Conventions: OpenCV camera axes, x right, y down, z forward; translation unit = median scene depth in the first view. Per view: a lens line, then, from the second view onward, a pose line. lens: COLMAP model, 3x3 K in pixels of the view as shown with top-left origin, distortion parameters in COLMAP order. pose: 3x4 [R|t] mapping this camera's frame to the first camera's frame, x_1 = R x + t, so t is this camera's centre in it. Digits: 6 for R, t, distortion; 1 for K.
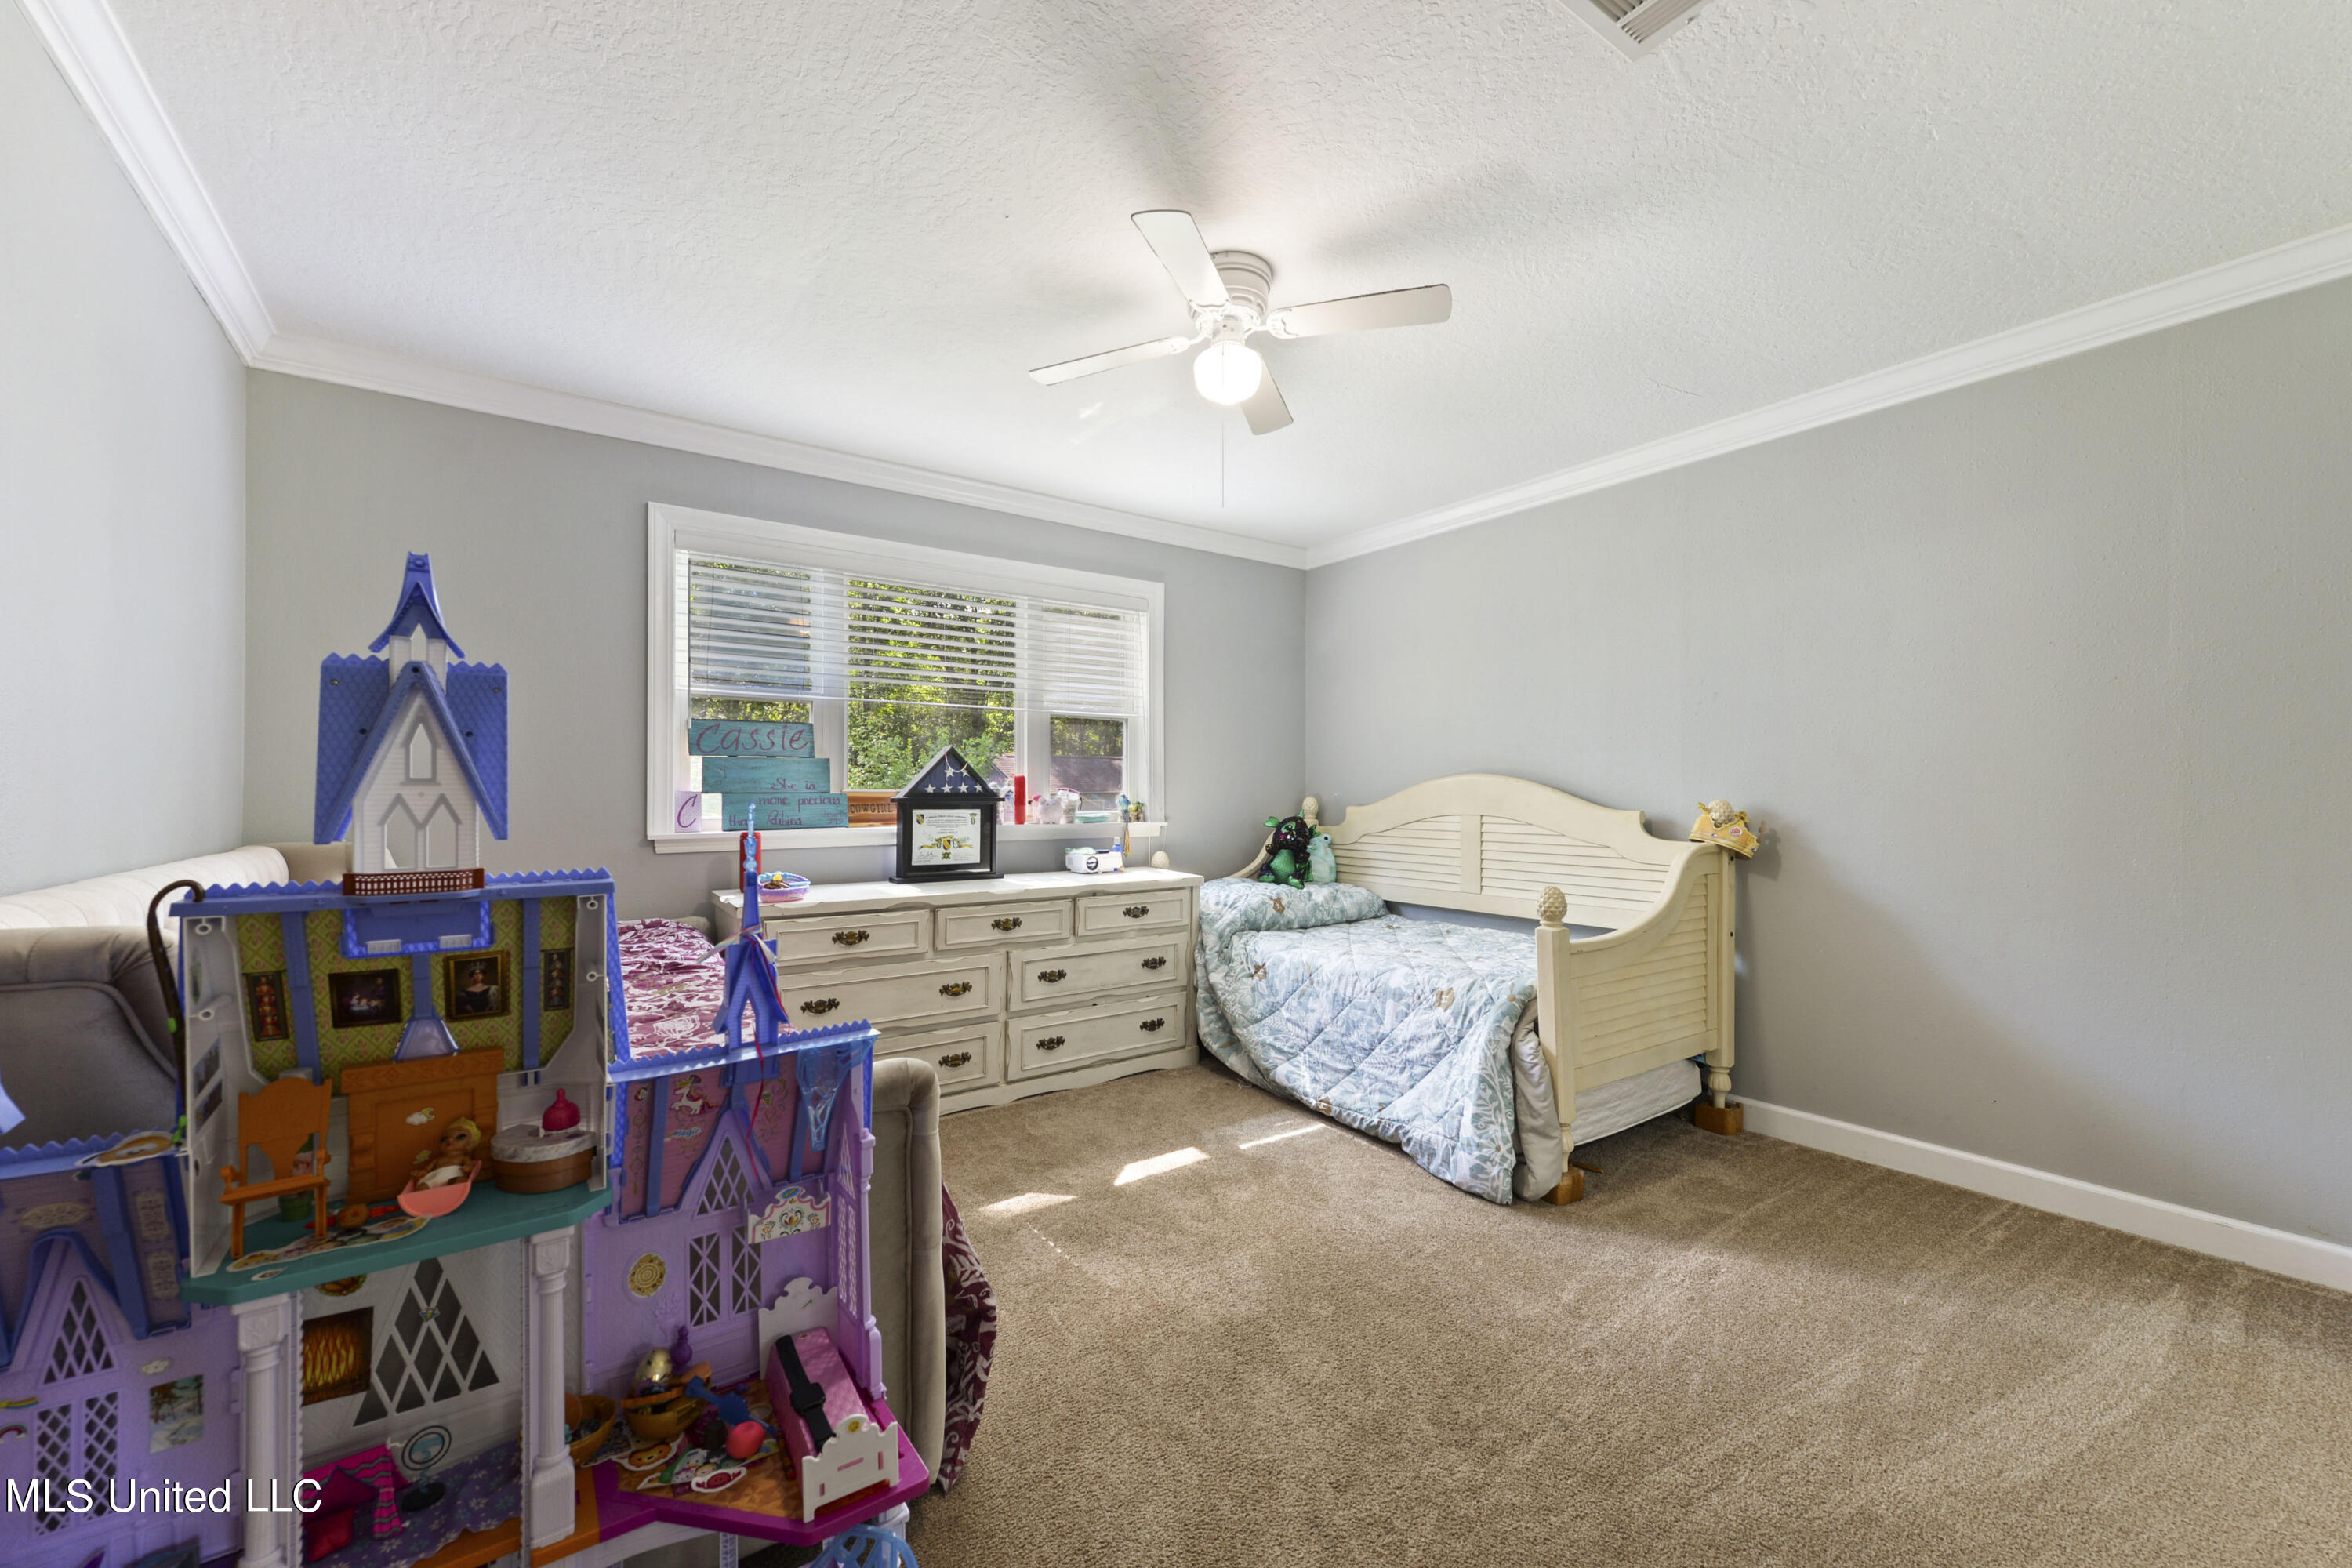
lens RADIAL K [[947.2, 0, 1166.0], [0, 947.2, 791.3], [0, 0, 1]] dist [0.005393, -0.001595]
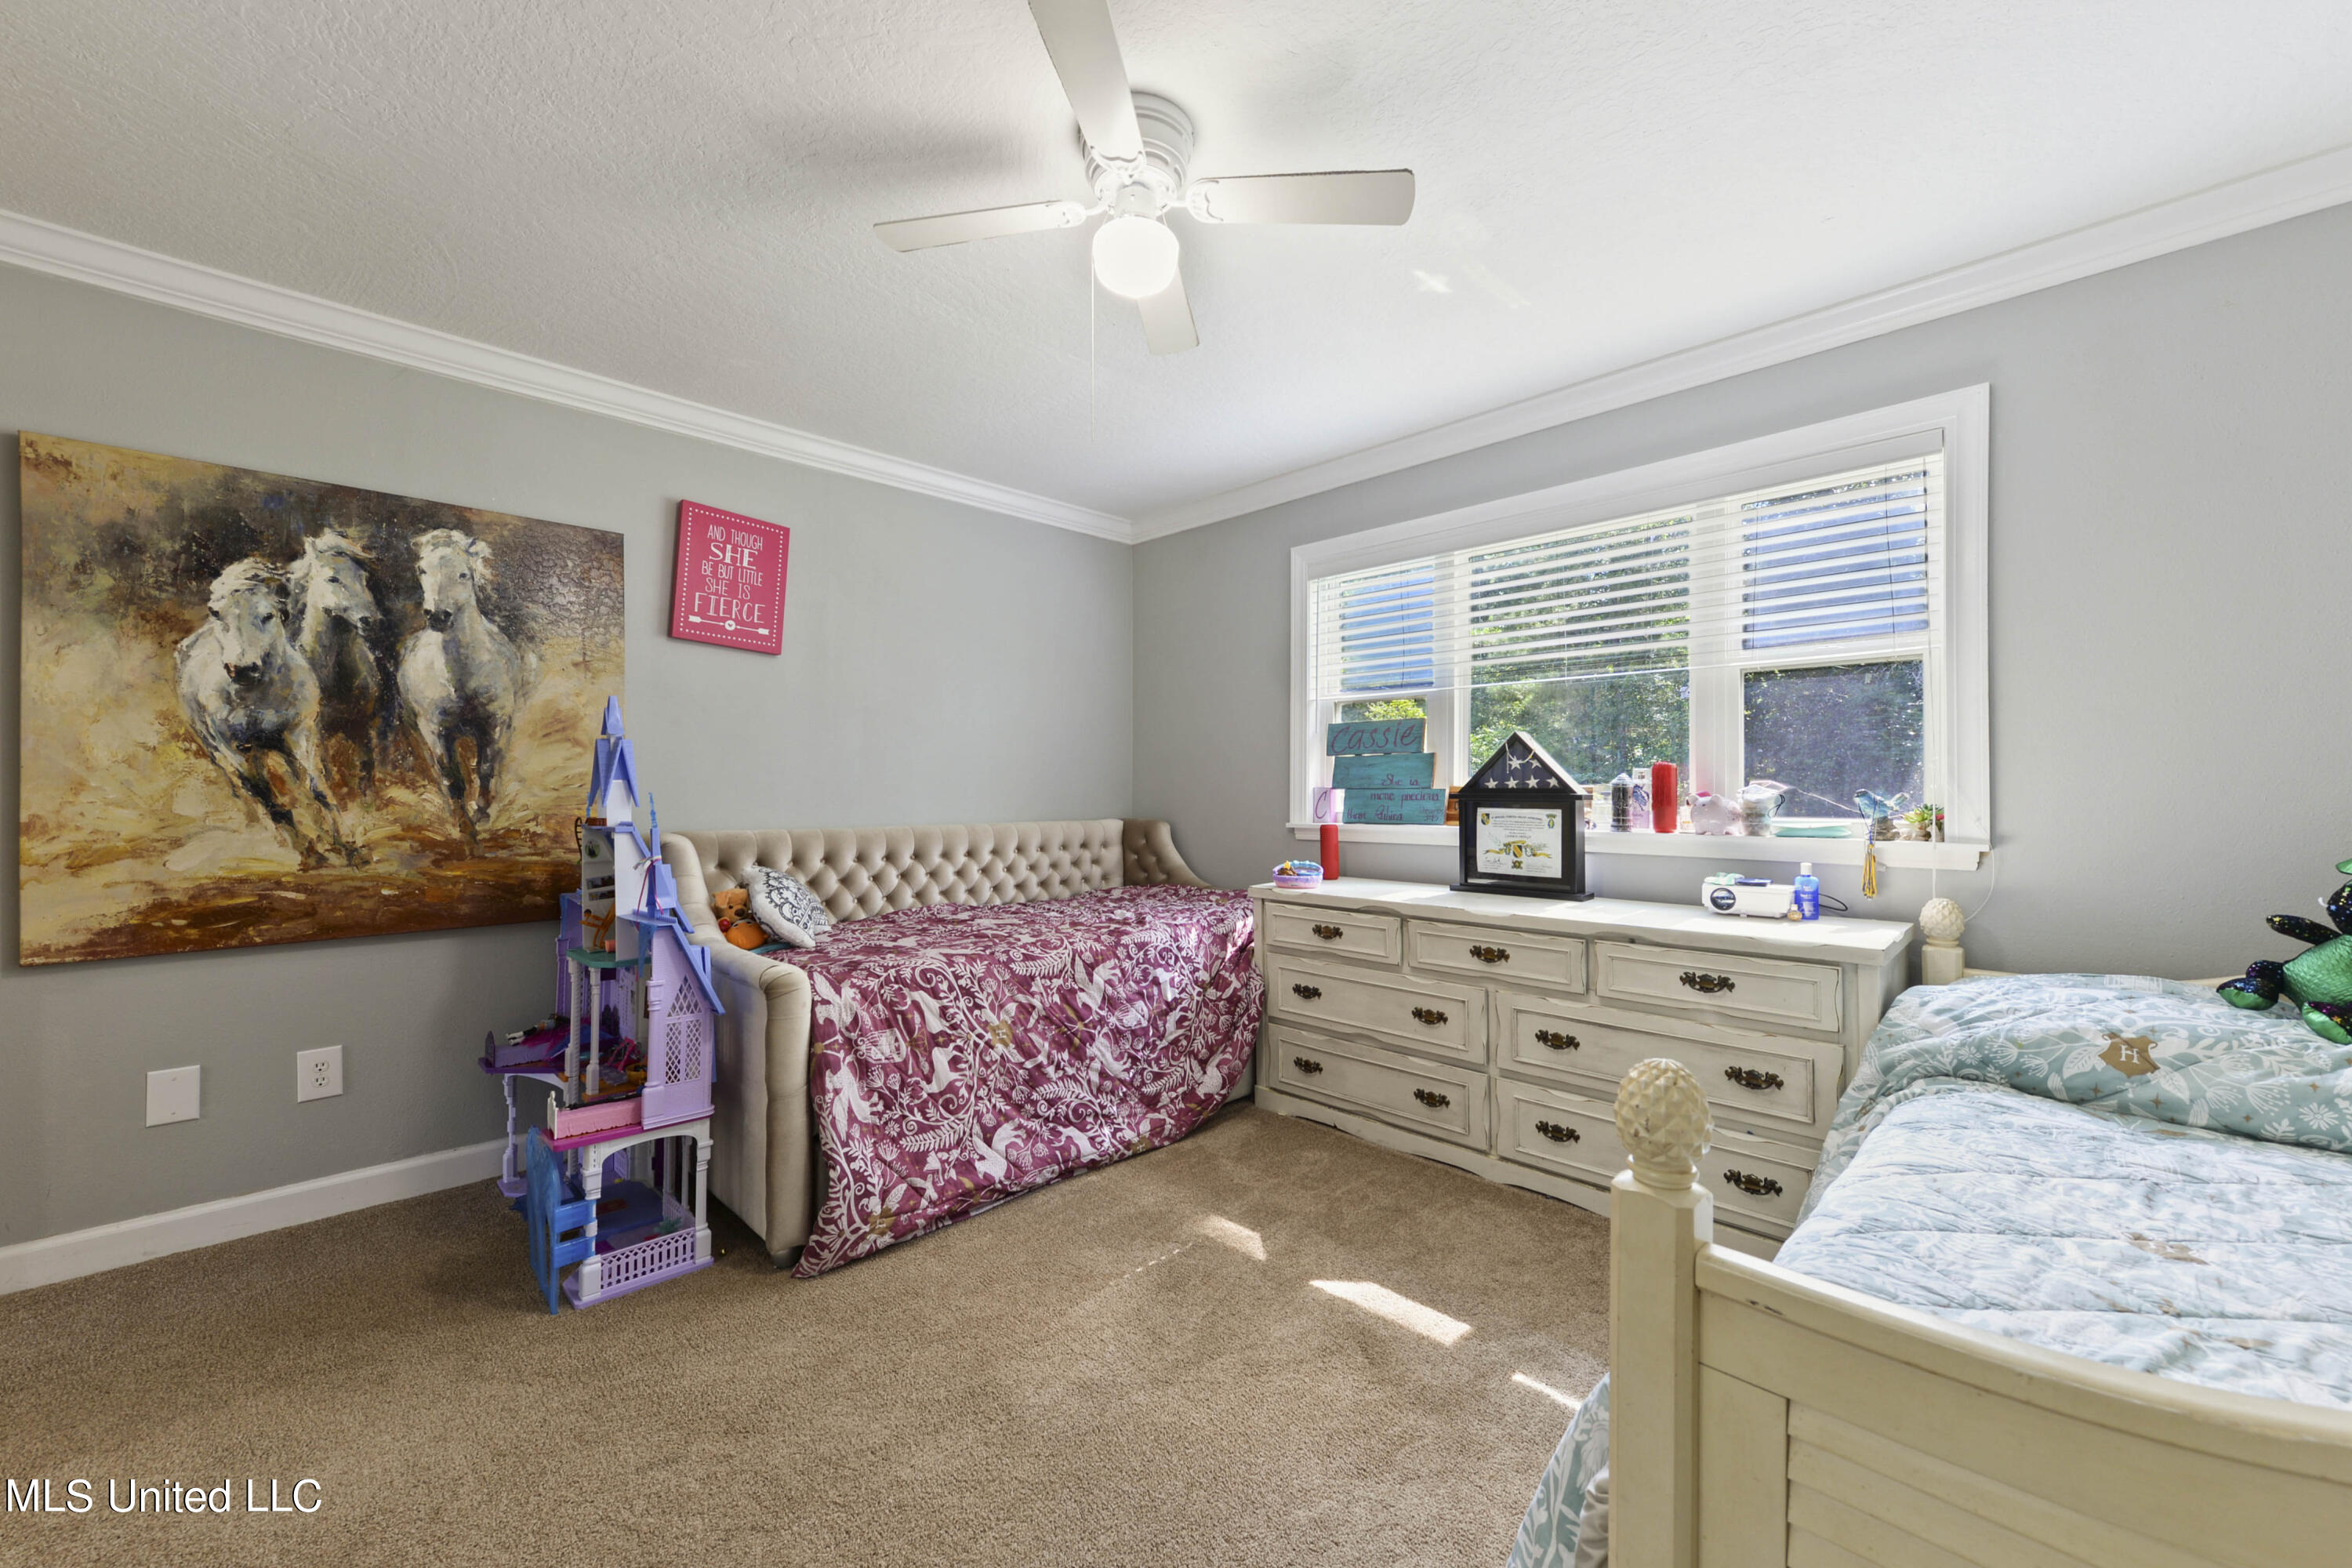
lens RADIAL K [[947.2, 0, 1171.2], [0, 947.2, 787.2], [0, 0, 1]] dist [0.005393, -0.001595]
pose [[0.134870, -0.002313, -0.990861, 0.561803], [0.001993, 0.999996, -0.002062, 0.001535], [0.990861, -0.001697, 0.134874, 0.608736]]
